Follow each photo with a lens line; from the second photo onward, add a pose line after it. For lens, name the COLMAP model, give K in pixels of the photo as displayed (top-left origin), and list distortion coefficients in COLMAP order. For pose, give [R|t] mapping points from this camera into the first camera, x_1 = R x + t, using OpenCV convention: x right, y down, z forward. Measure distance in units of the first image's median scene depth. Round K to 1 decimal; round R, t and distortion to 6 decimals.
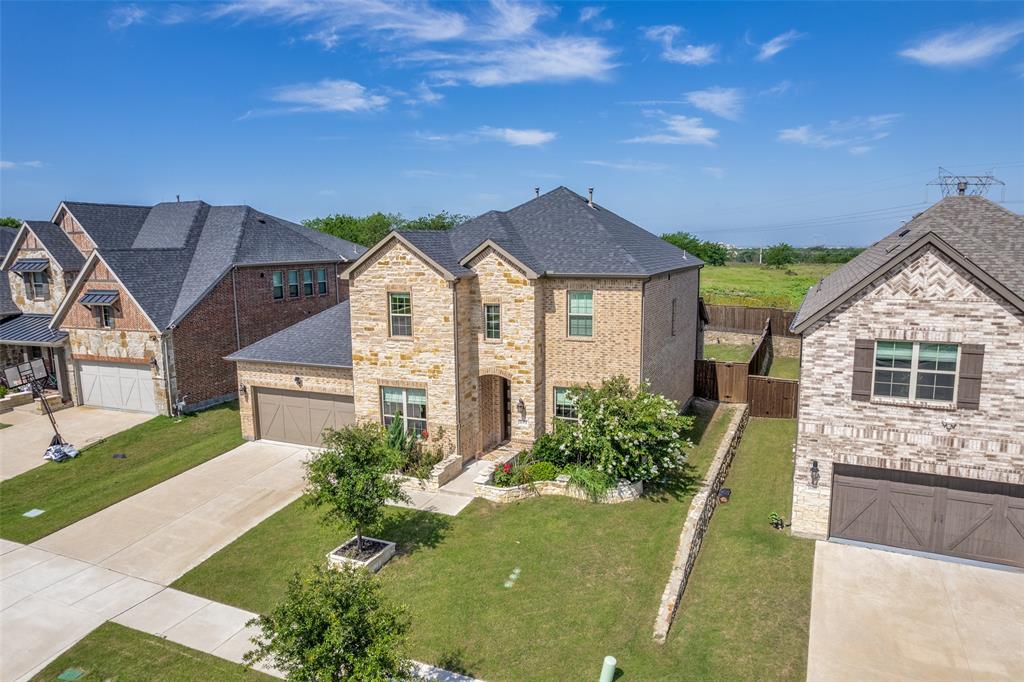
lens RADIAL K [[666.2, 0, 505.2], [0, 666.2, 332.9], [0, 0, 1]] dist [-0.056877, 0.042601]
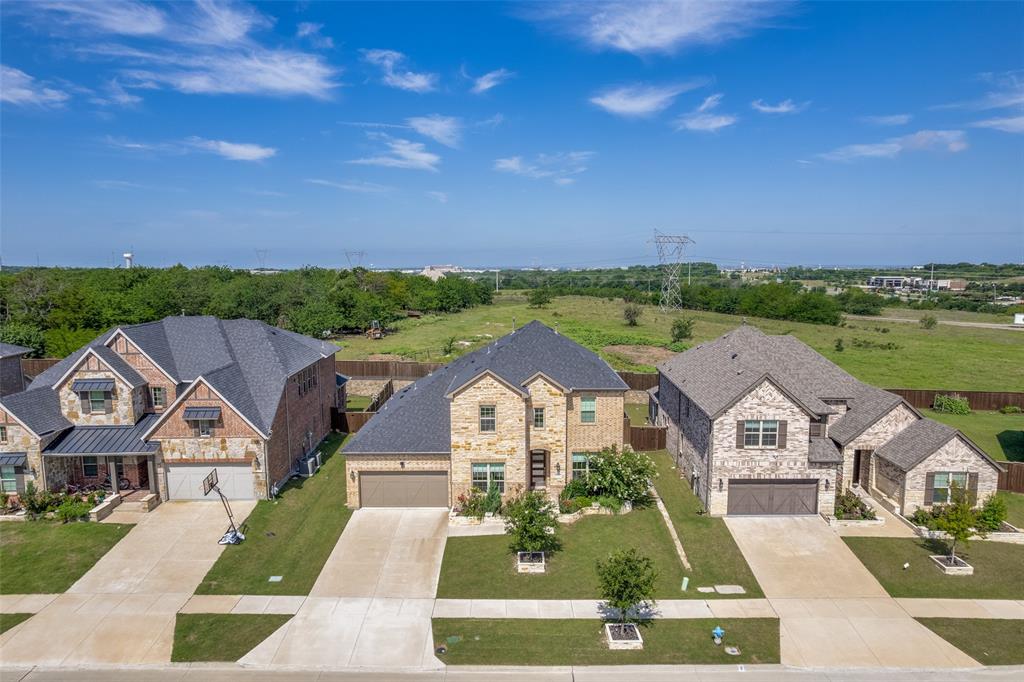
lens RADIAL K [[666.2, 0, 516.2], [0, 666.2, 332.8], [0, 0, 1]] dist [-0.056877, 0.042601]
pose [[0.916716, -0.034884, 0.398013, -0.746750], [0.047964, 0.998585, -0.022952, -0.198979], [-0.396649, 0.040131, 0.917093, -0.541684]]
